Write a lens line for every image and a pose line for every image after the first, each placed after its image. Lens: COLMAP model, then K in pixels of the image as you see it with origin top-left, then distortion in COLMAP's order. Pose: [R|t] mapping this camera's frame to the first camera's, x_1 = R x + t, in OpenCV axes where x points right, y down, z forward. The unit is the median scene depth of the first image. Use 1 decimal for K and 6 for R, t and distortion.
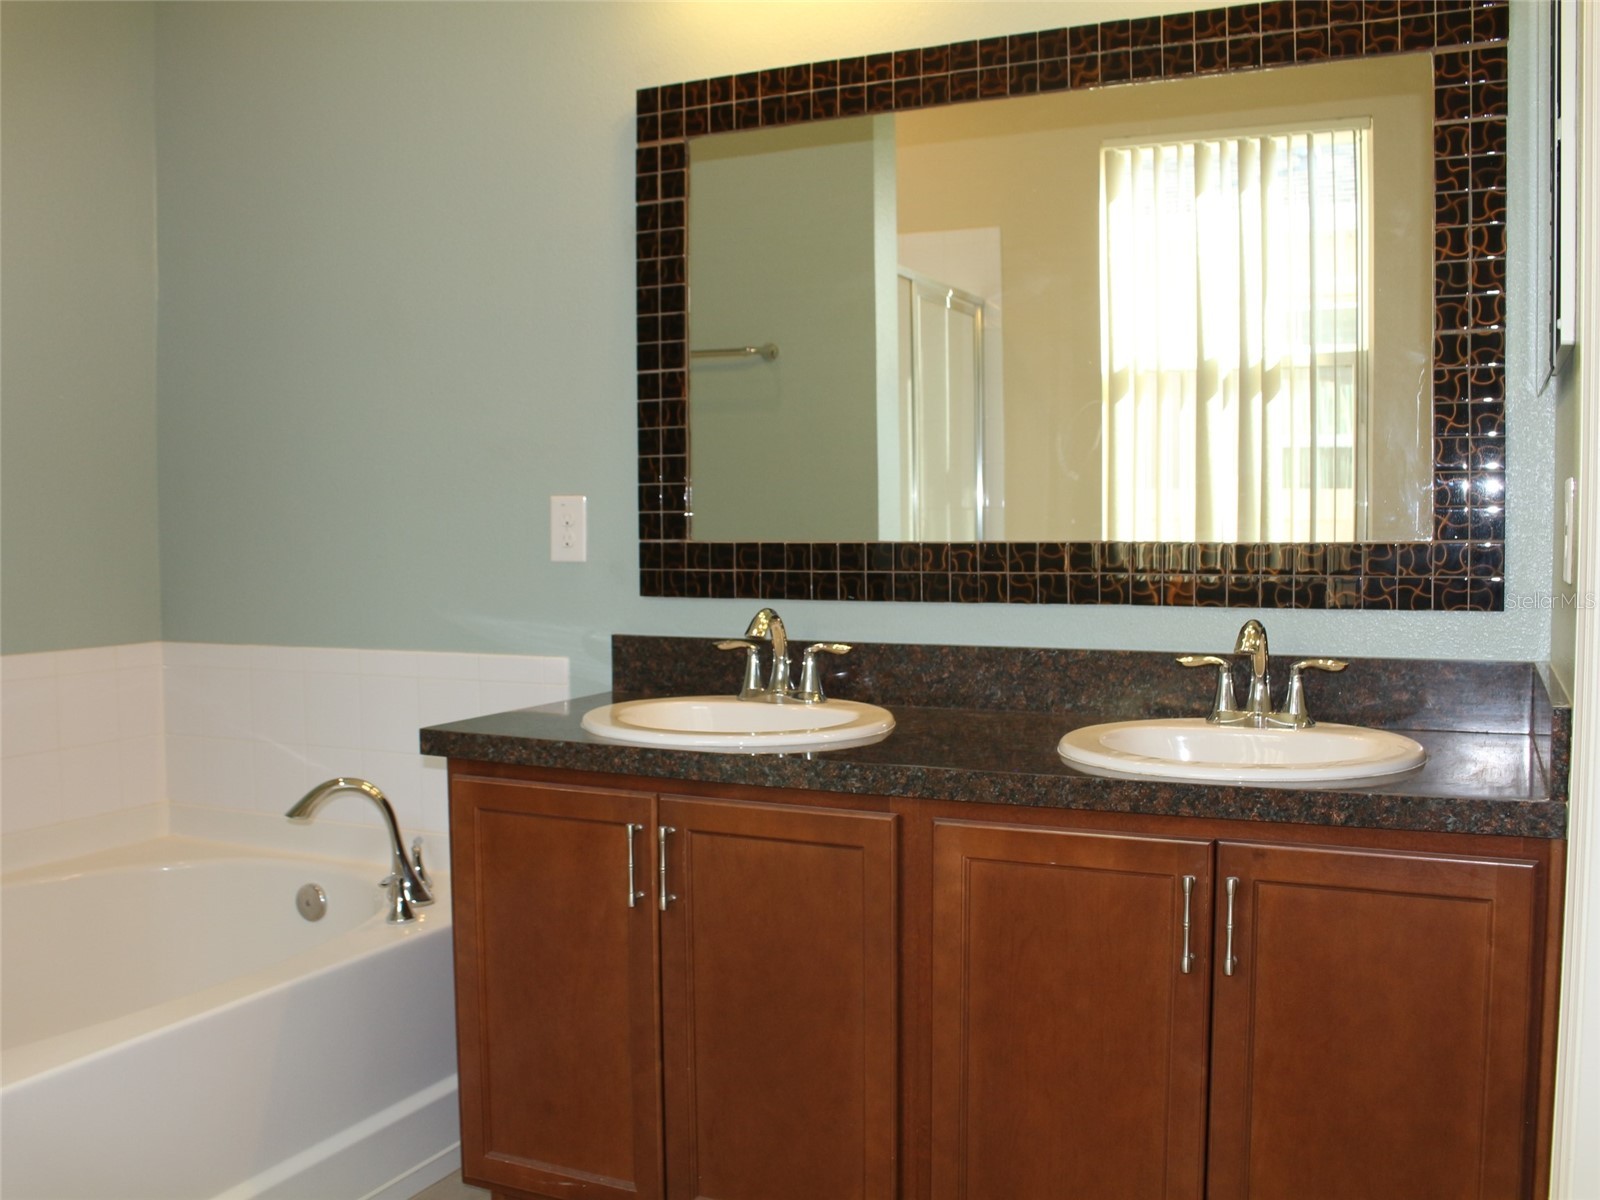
lens RADIAL K [[1489.8, 0, 800.0], [0, 1489.8, 600.0], [0, 0, 1]] dist [-0.155361, 0.120697]
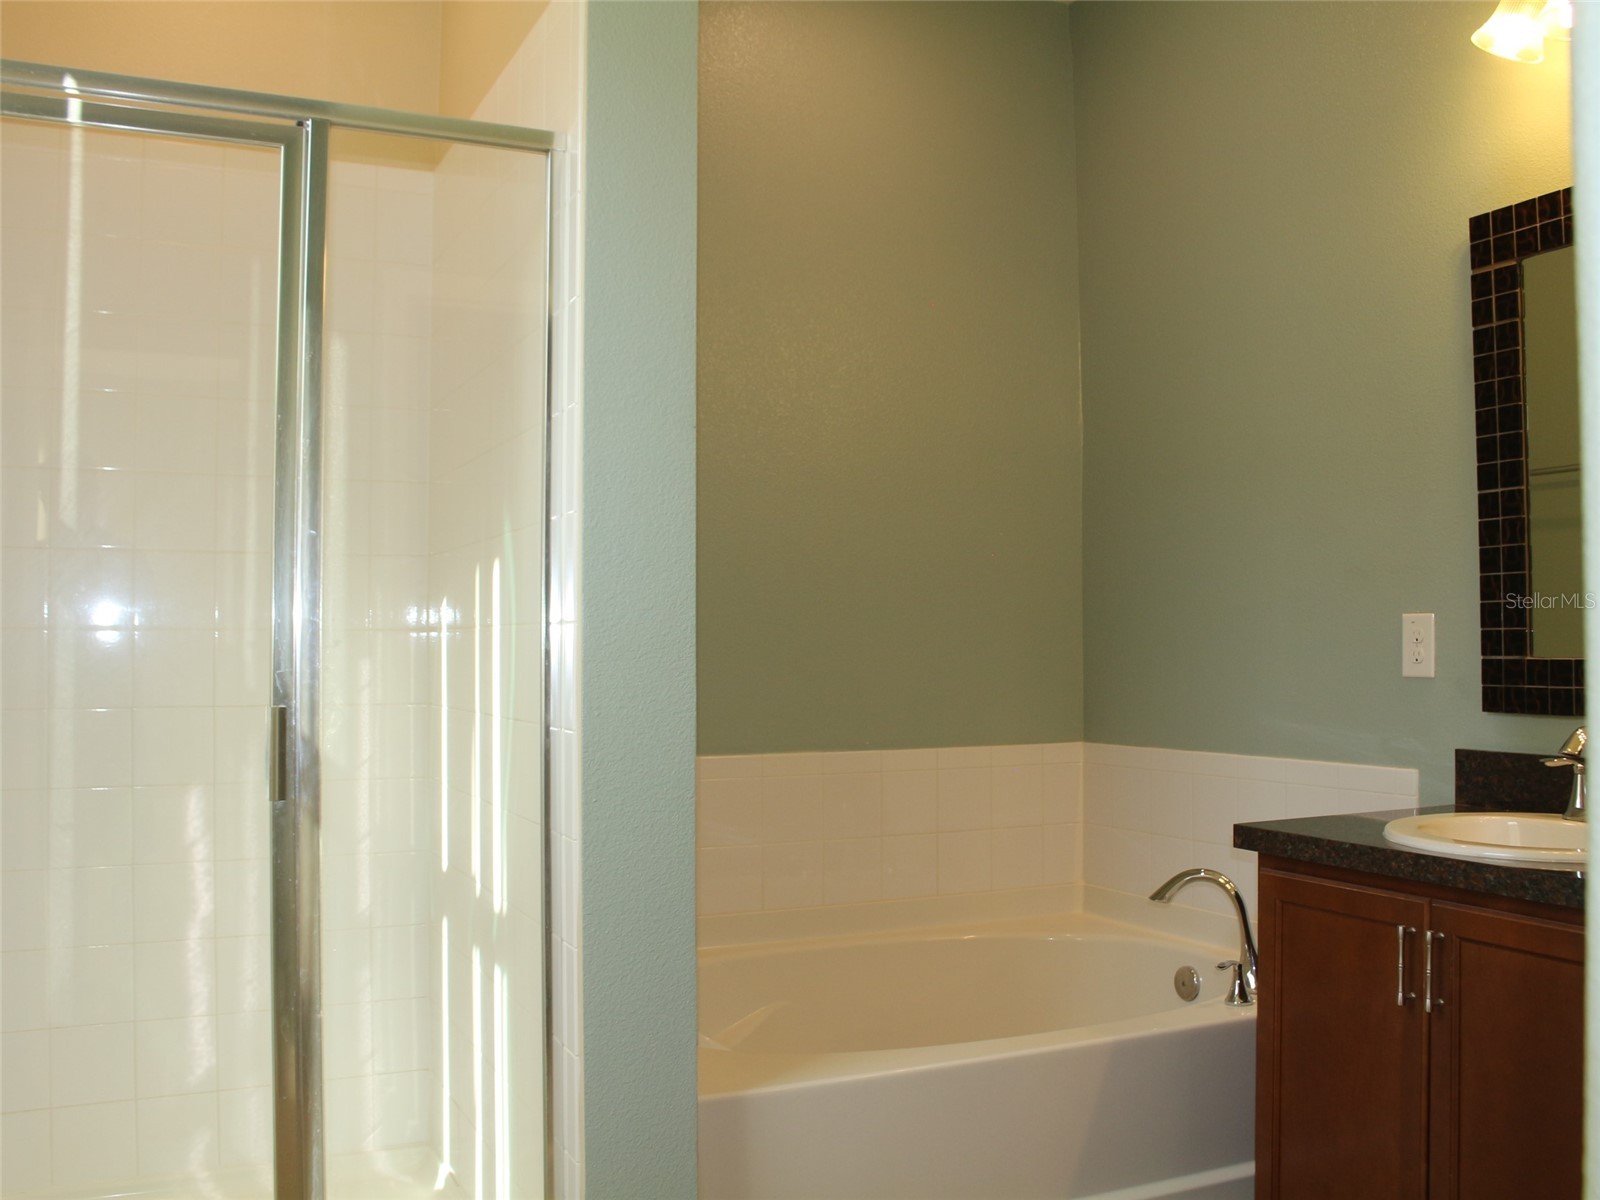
lens RADIAL K [[1489.8, 0, 800.0], [0, 1489.8, 600.0], [0, 0, 1]] dist [-0.155361, 0.120697]
pose [[0.769811, -0.016948, -0.638046, 0.168546], [-0.033154, 0.997236, -0.066489, 0.002500], [0.637410, 0.072338, 0.767122, -0.060083]]
